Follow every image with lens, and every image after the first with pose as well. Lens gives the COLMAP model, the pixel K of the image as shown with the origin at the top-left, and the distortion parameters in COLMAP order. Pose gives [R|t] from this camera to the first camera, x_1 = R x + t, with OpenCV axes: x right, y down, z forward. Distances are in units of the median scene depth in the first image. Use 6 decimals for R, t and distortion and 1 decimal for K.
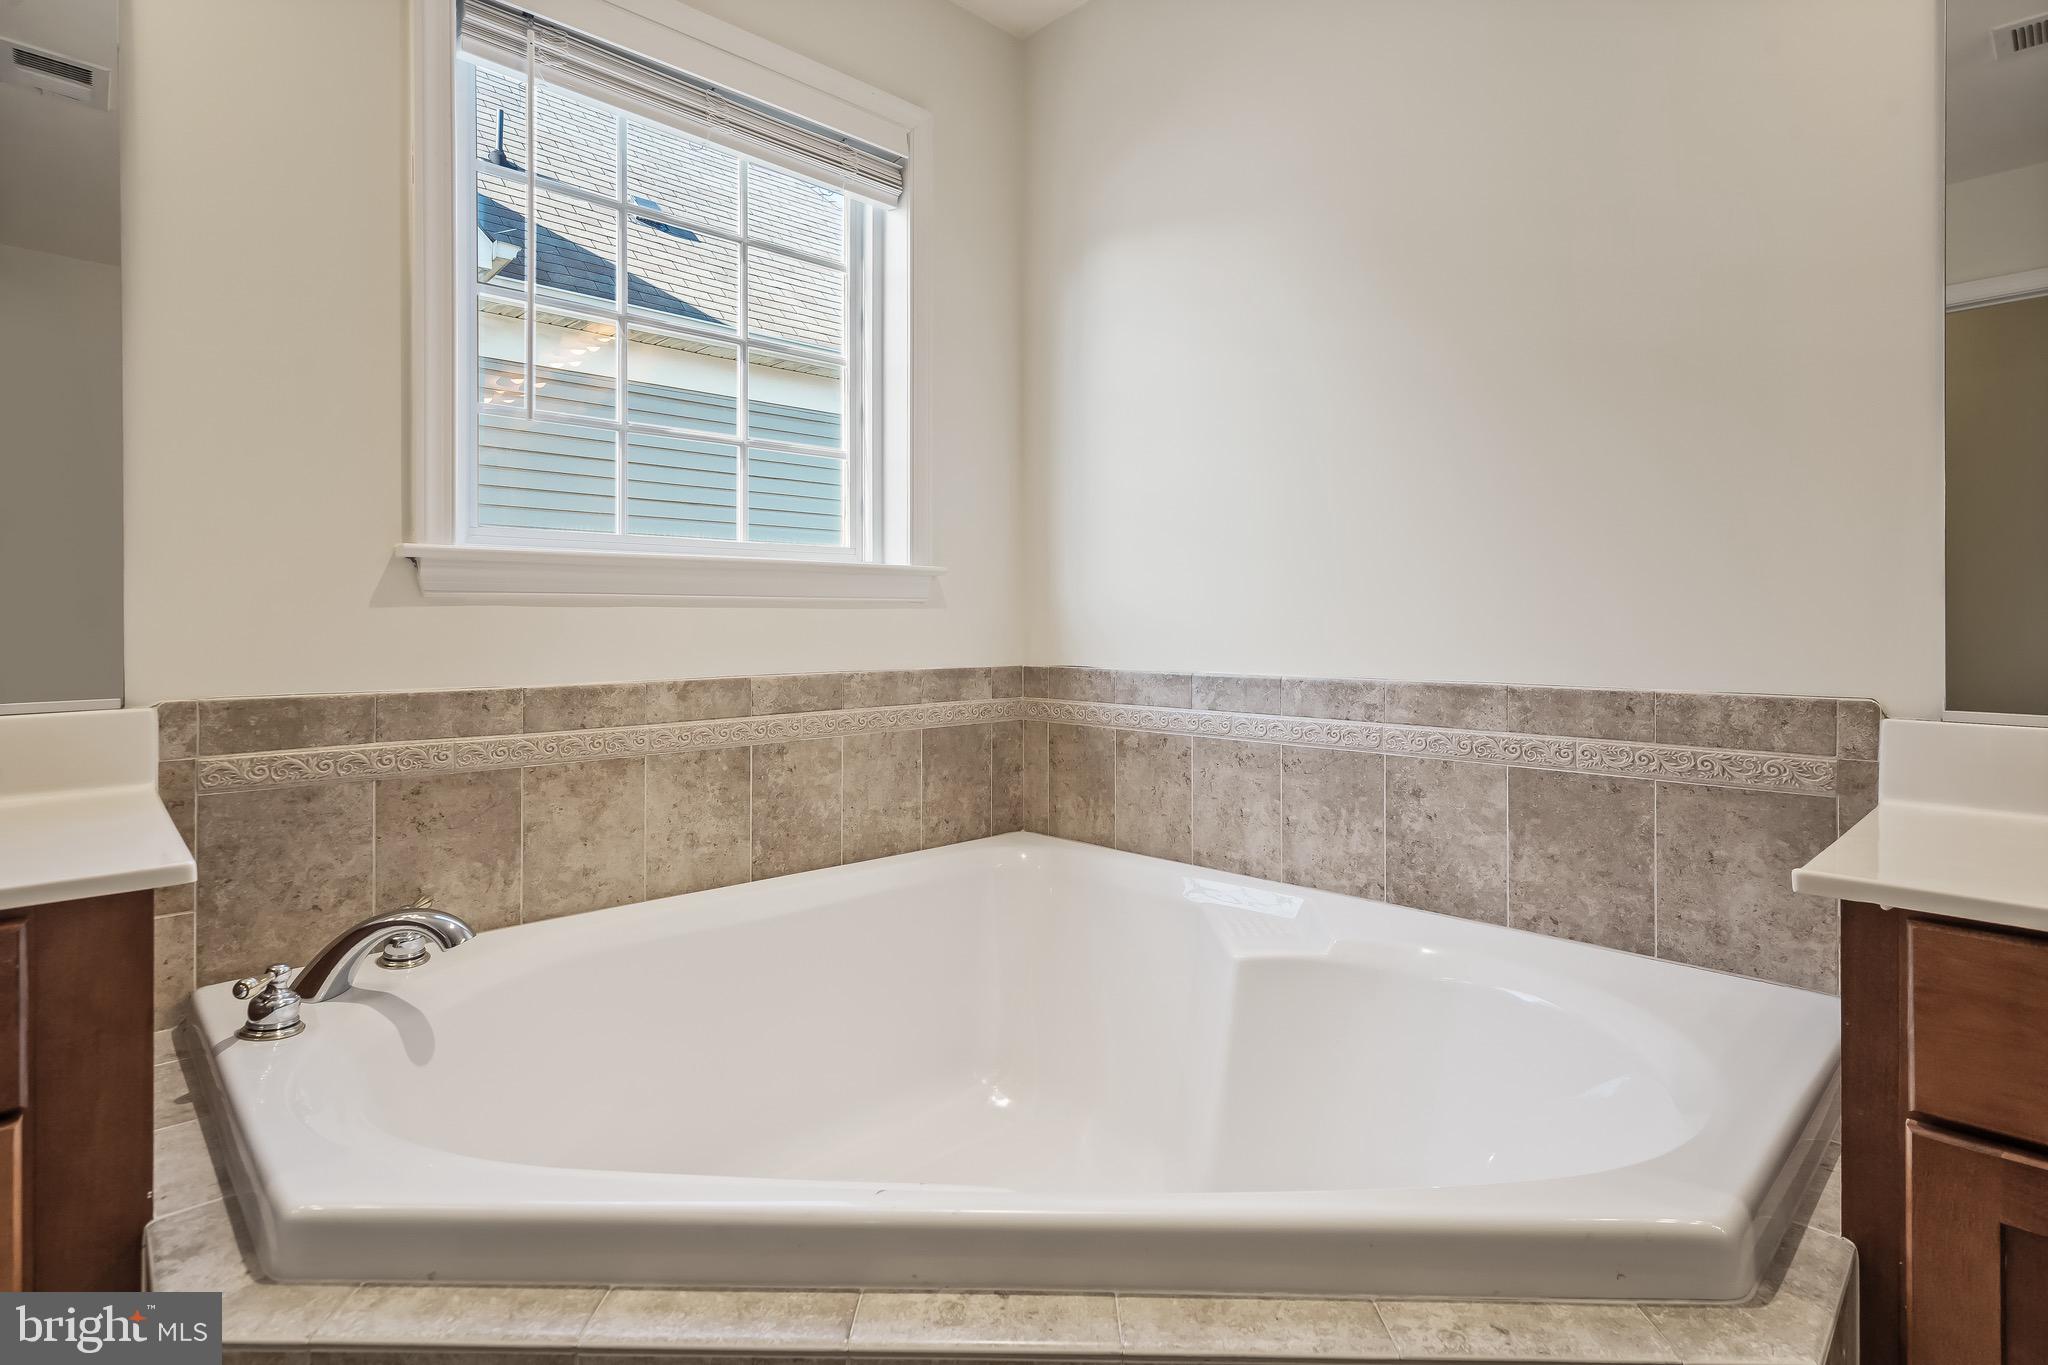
lens RADIAL K [[1014.4, 0, 1023.5], [0, 1014.4, 611.9], [0, 0, 1]] dist [0.001677, 0.000566]
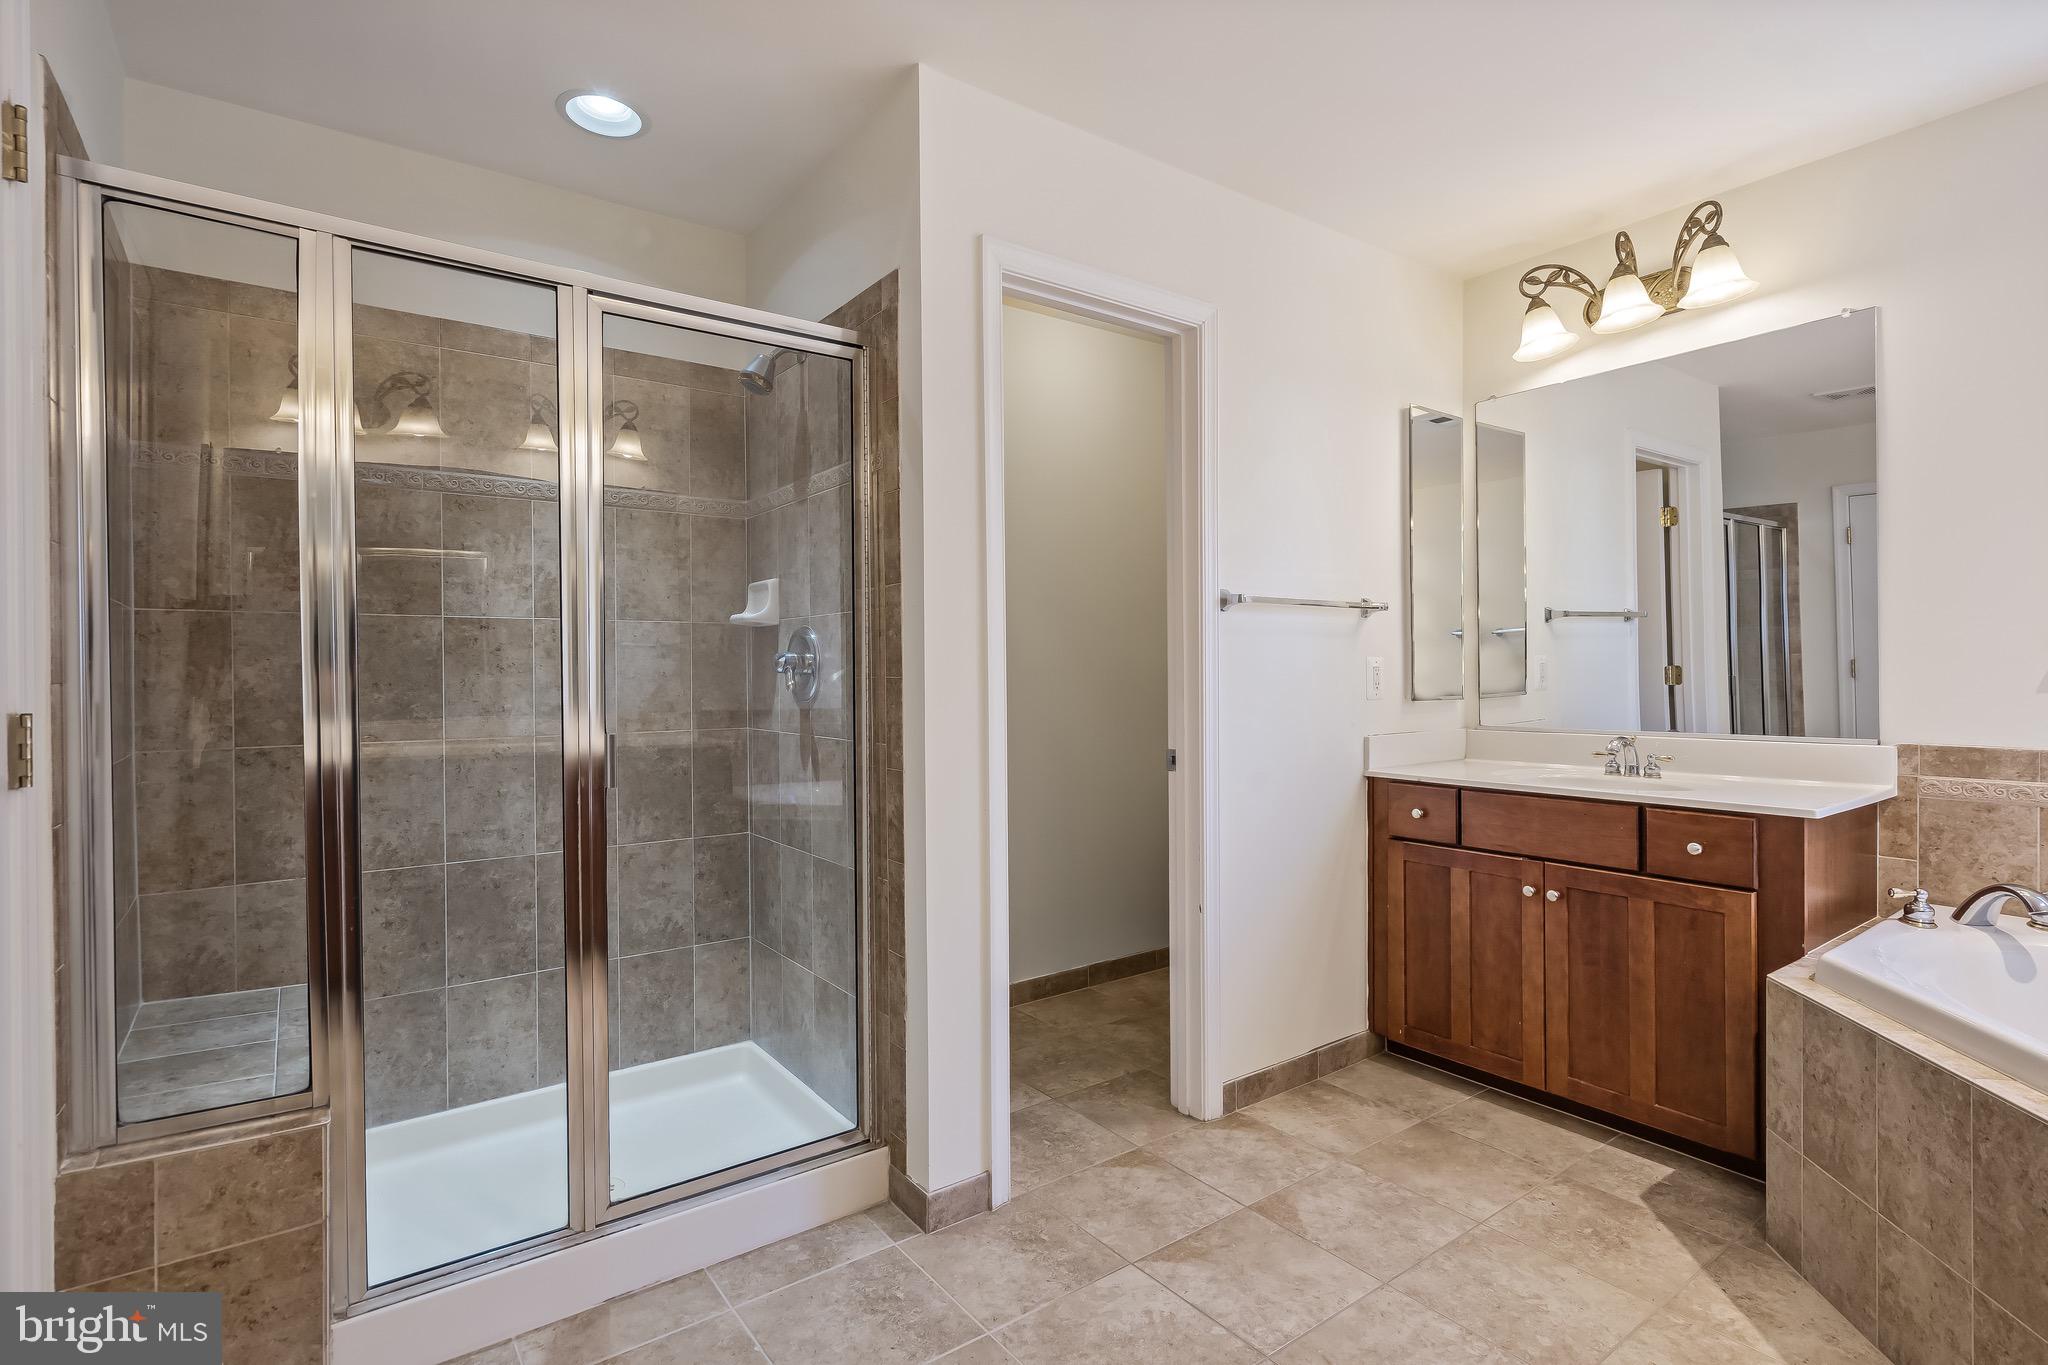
lens RADIAL K [[989.3, 0, 1024.0], [0, 989.3, 682.5], [0, 0, 1]] dist [0.000796, 0.000231]
pose [[-0.133068, 0.013413, -0.991016, 1.104167], [0.016737, 0.999796, 0.011285, -0.066660], [0.990966, -0.015085, -0.133266, -0.325812]]
